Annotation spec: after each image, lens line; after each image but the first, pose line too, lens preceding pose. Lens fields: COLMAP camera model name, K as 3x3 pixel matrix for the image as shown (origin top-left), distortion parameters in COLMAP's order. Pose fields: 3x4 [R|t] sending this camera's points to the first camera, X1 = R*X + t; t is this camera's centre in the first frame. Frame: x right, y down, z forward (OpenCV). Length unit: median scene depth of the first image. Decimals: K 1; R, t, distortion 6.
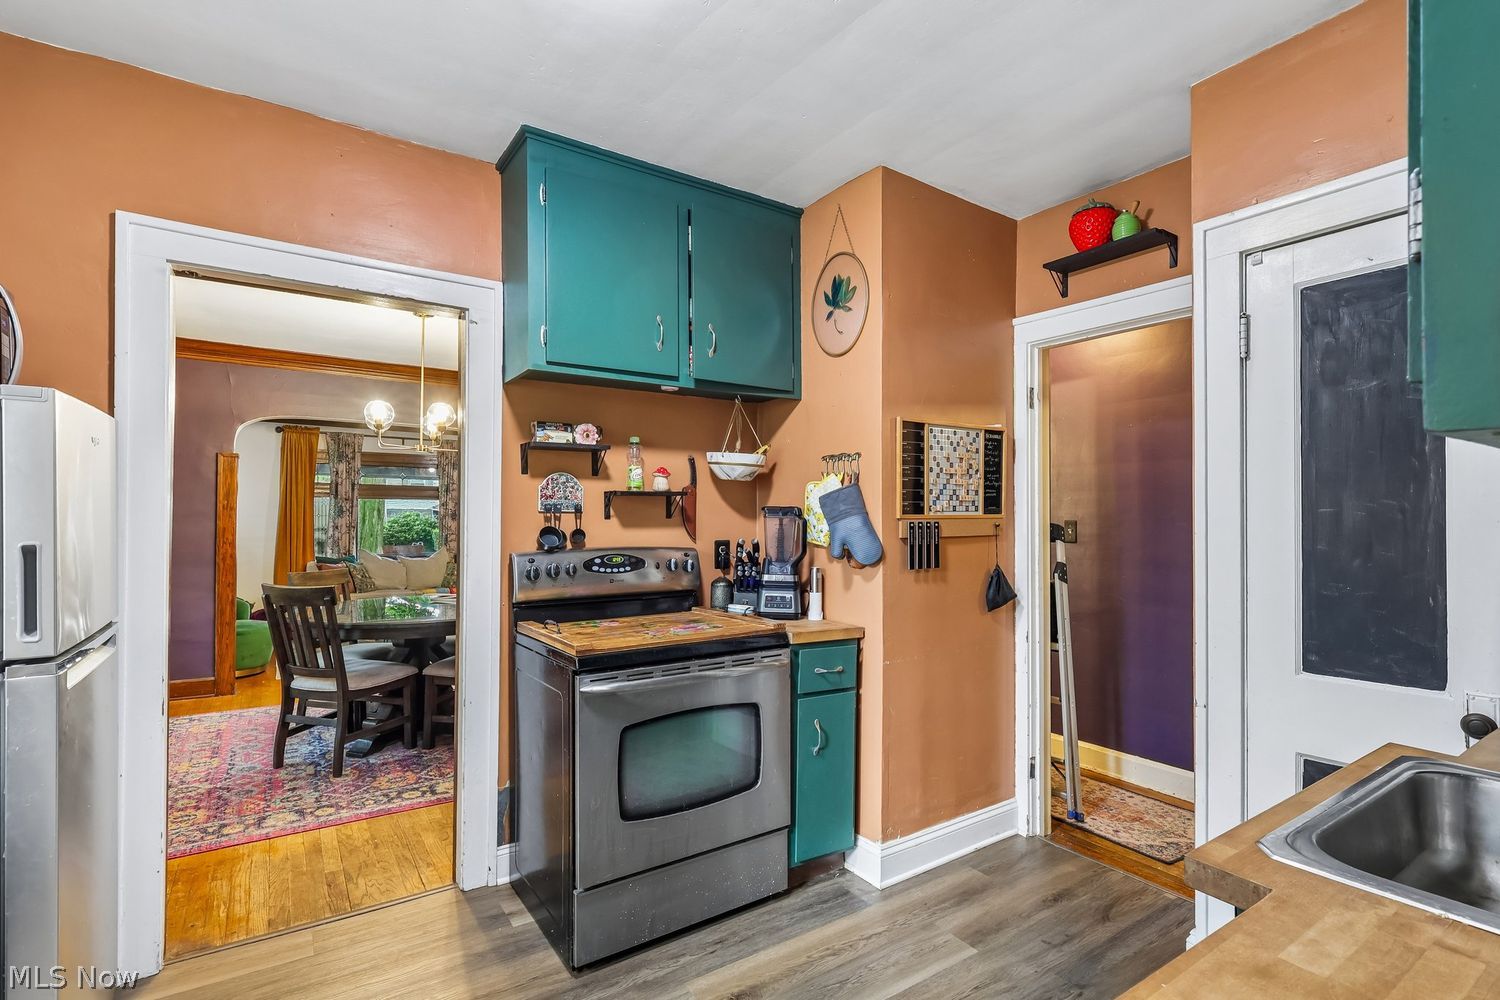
lens RADIAL K [[694.2, 0, 740.9], [0, 694.2, 515.4], [0, 0, 1]] dist [-0.005599, 0.002844]
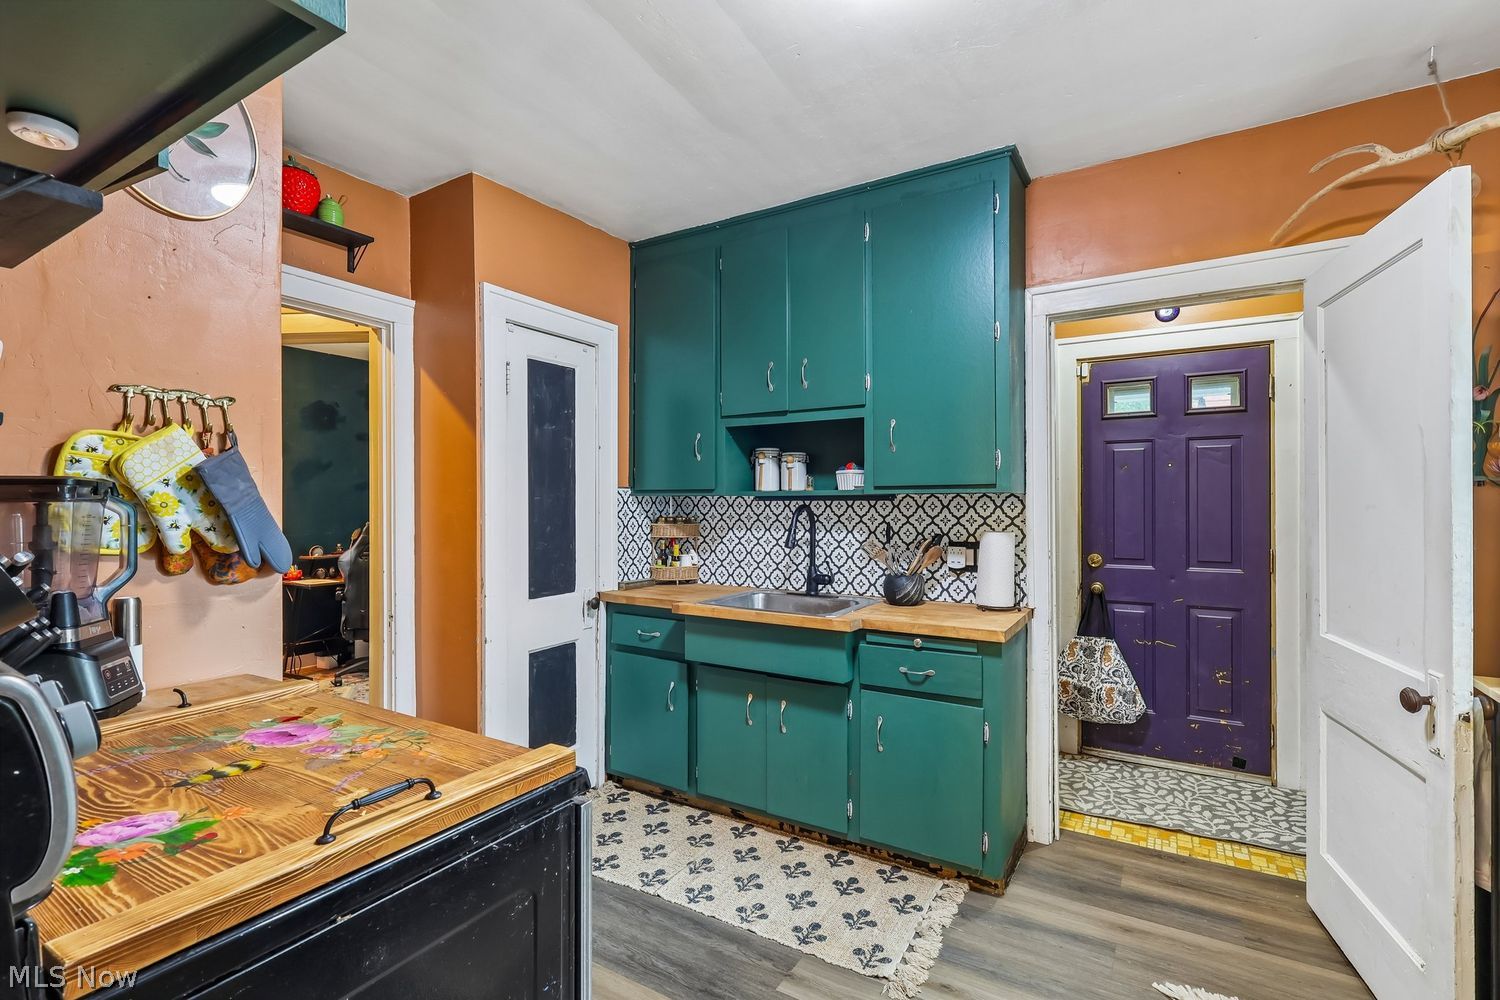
lens RADIAL K [[694.2, 0, 750.3], [0, 694.2, 503.6], [0, 0, 1]] dist [-0.005599, 0.002844]
pose [[-0.410661, -0.002494, 0.911785, -0.255238], [-0.006222, 0.999981, -0.000067, 0.000666], [-0.911767, -0.005700, -0.410669, 0.358644]]
